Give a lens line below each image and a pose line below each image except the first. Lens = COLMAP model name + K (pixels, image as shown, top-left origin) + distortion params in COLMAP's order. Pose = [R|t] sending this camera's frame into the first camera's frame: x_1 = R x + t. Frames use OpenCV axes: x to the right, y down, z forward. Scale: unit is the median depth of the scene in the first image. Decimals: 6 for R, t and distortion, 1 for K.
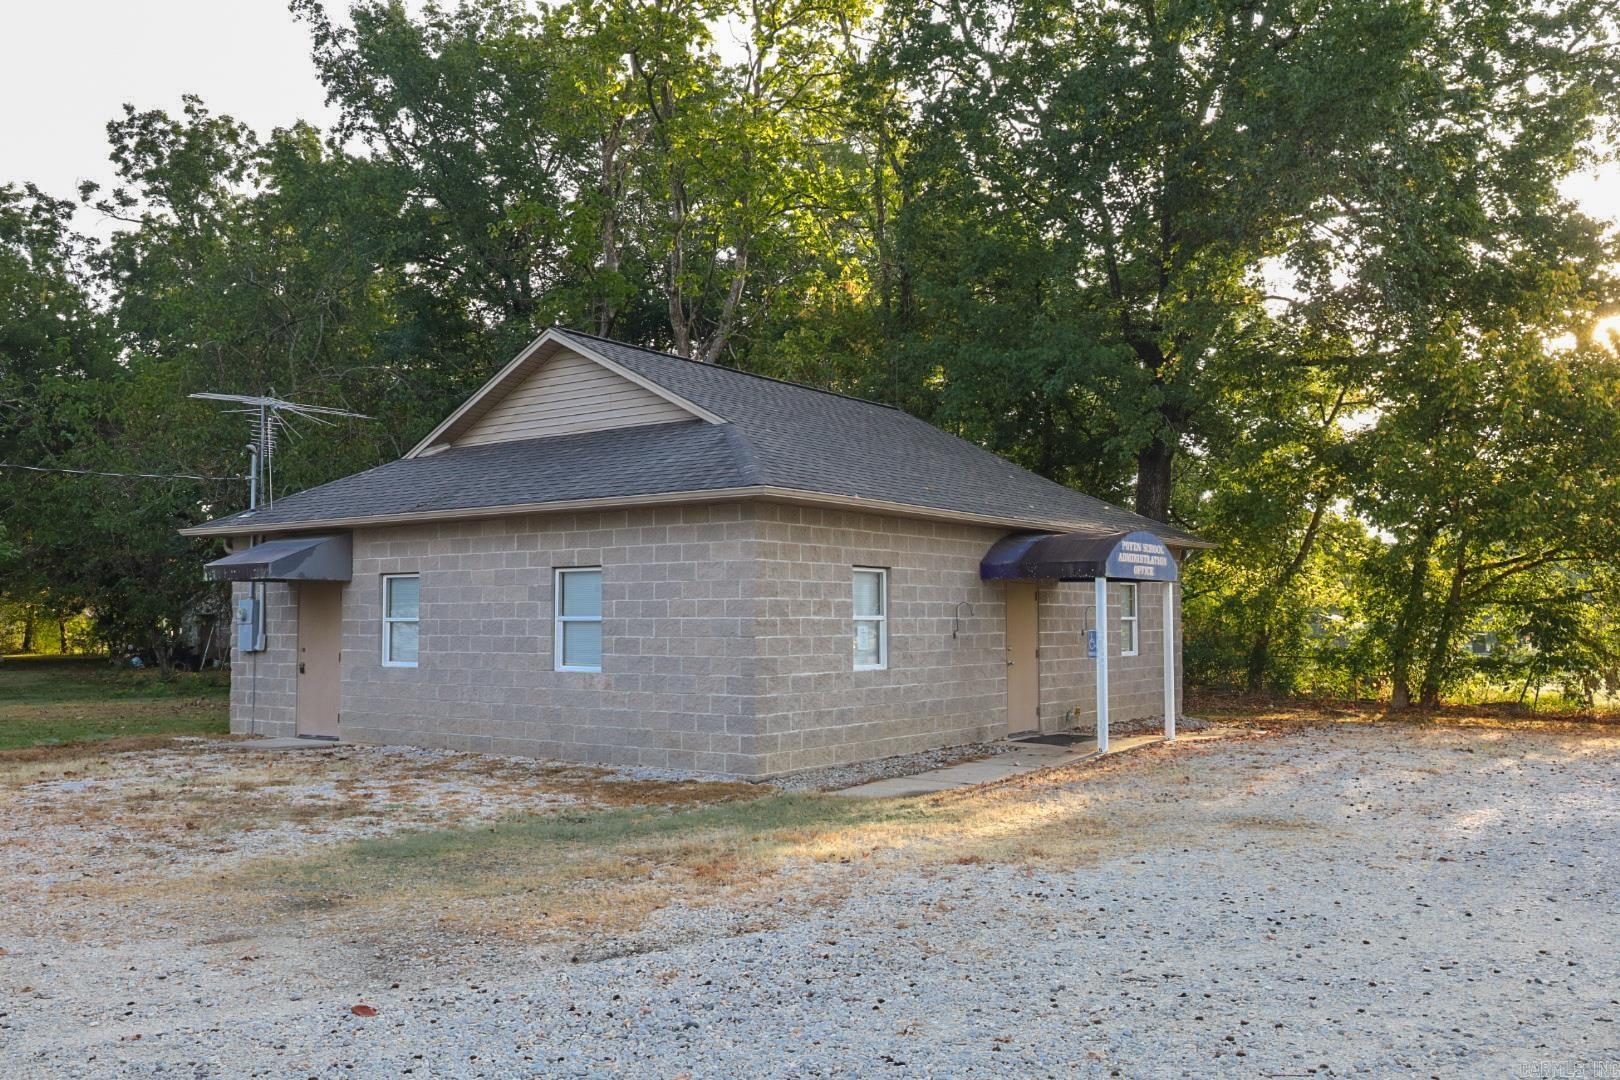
lens RADIAL K [[1357.8, 0, 810.0], [0, 1357.8, 540.0], [0, 0, 1]] dist [0.002963, 0.003197]
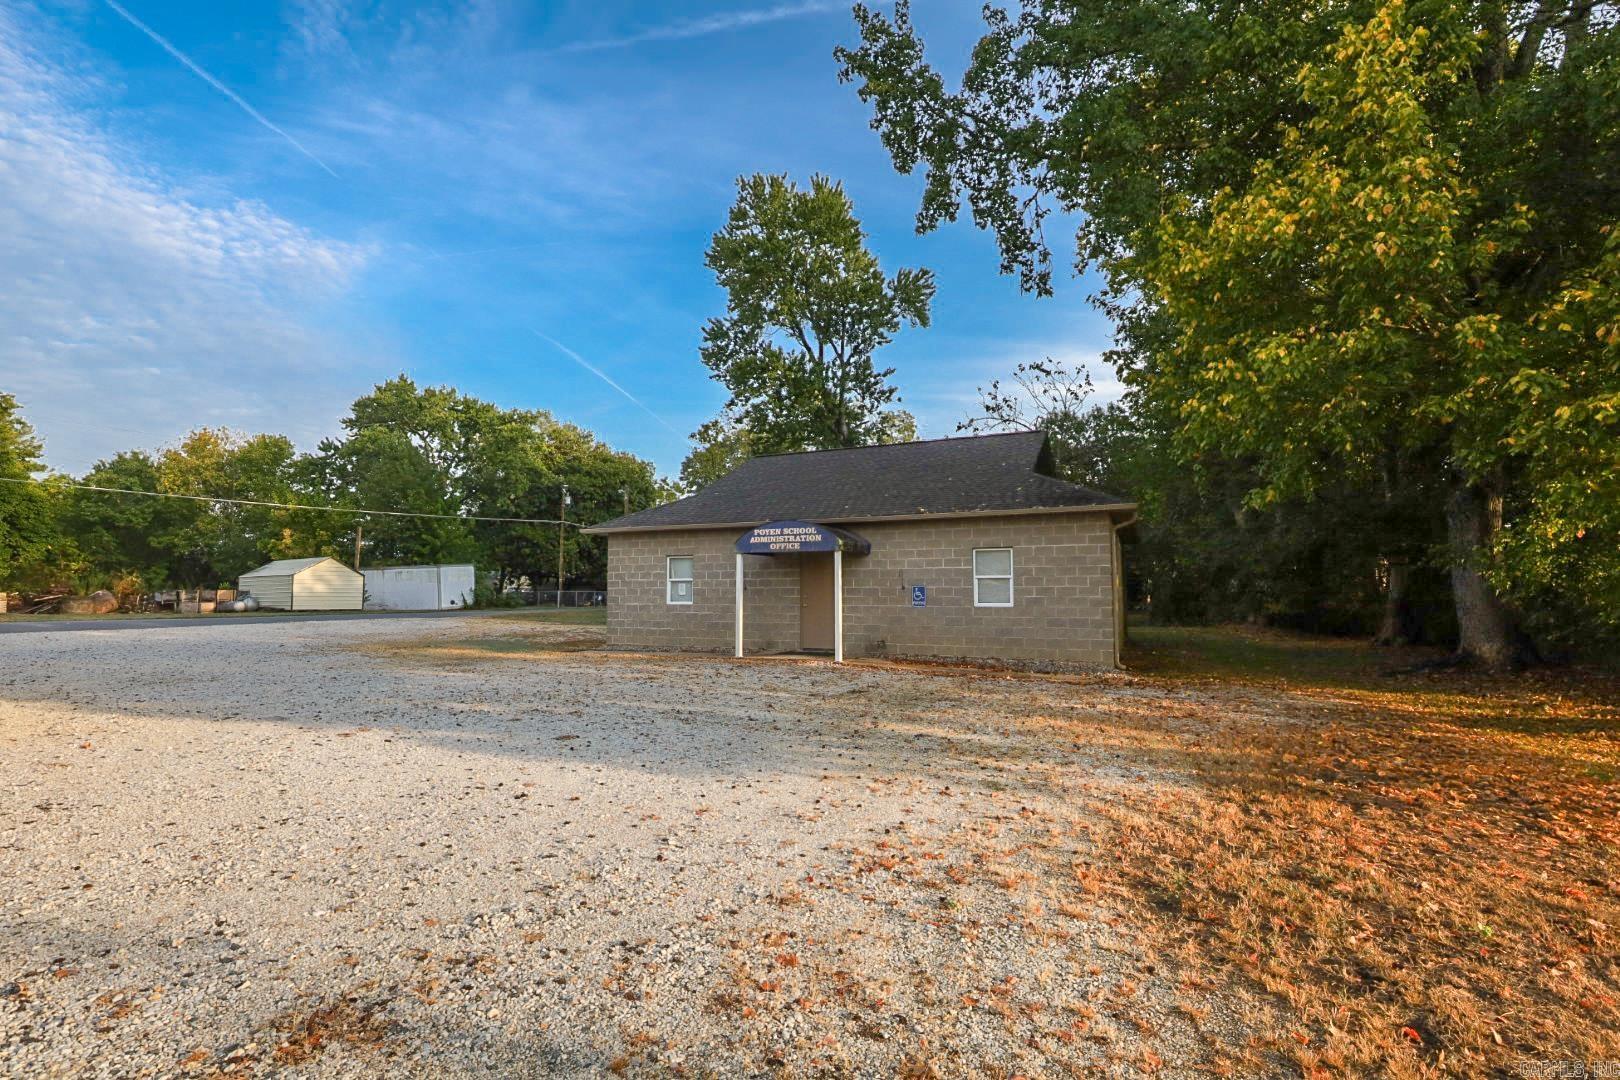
lens RADIAL K [[734.8, 0, 800.9], [0, 734.8, 545.0], [0, 0, 1]] dist [0.000091, 0.000273]
pose [[0.186587, -0.062394, -0.980455, 1.006383], [0.057775, 0.996951, -0.052449, 0.061905], [0.980738, -0.046859, 0.189623, 0.806807]]
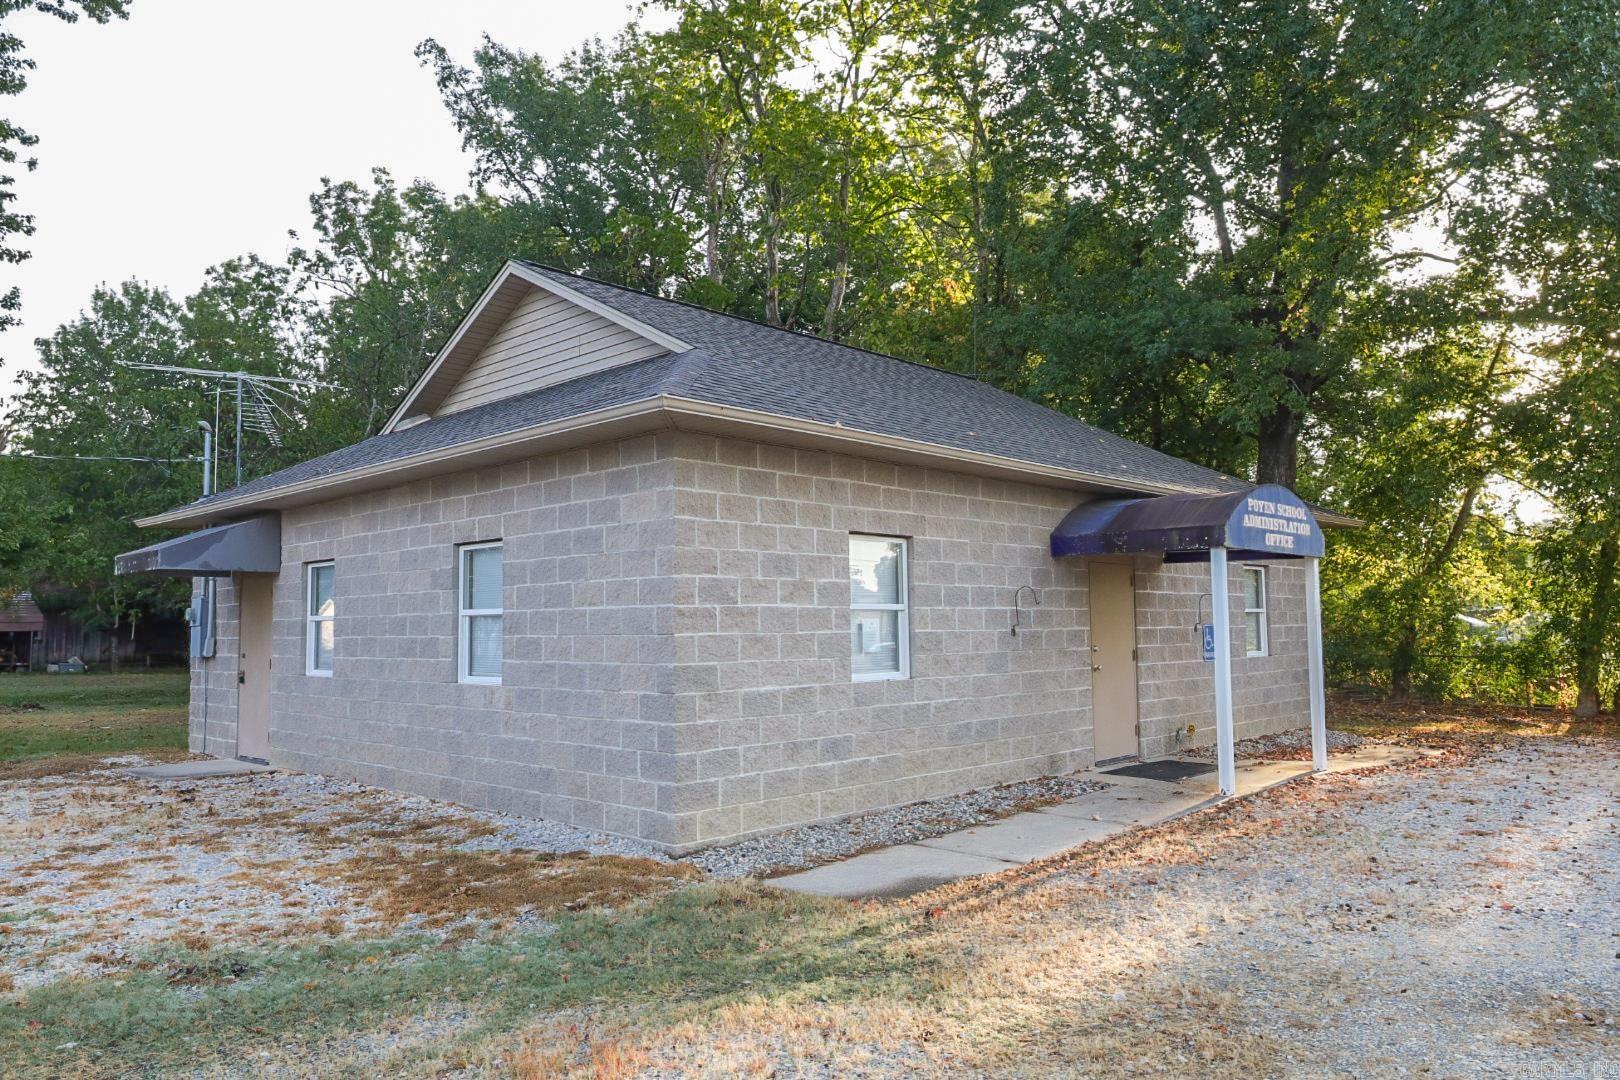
lens RADIAL K [[1121.8, 0, 806.4], [0, 1121.8, 545.1], [0, 0, 1]] dist [0.006685, -0.005498]
pose [[0.990082, -0.019168, -0.139179, 0.073352], [0.017269, 0.999741, -0.014834, 0.027588], [0.139428, 0.012283, 0.990156, 0.344612]]
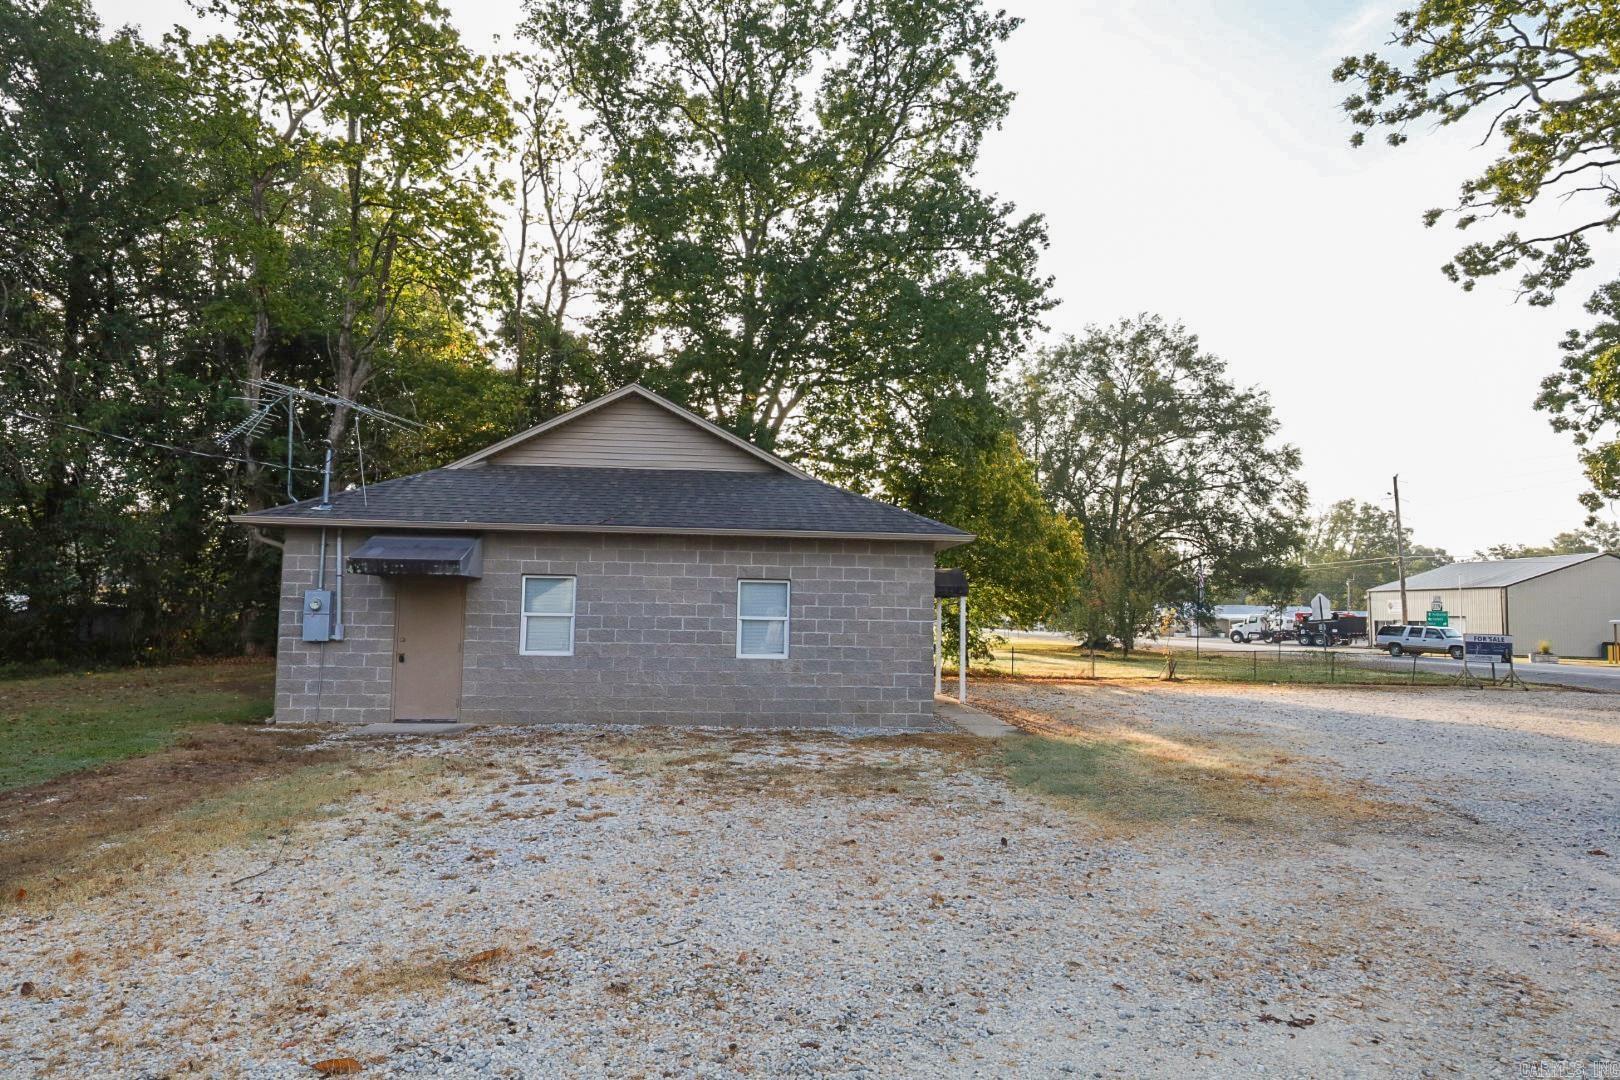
lens RADIAL K [[970.3, 0, 807.5], [0, 970.3, 544.2], [0, 0, 1]] dist [0.002536, -0.000562]
pose [[0.748977, 0.064743, 0.659425, -0.626637], [-0.059443, 0.997767, -0.030446, 0.009895], [-0.659924, -0.016395, 0.751154, 0.215034]]
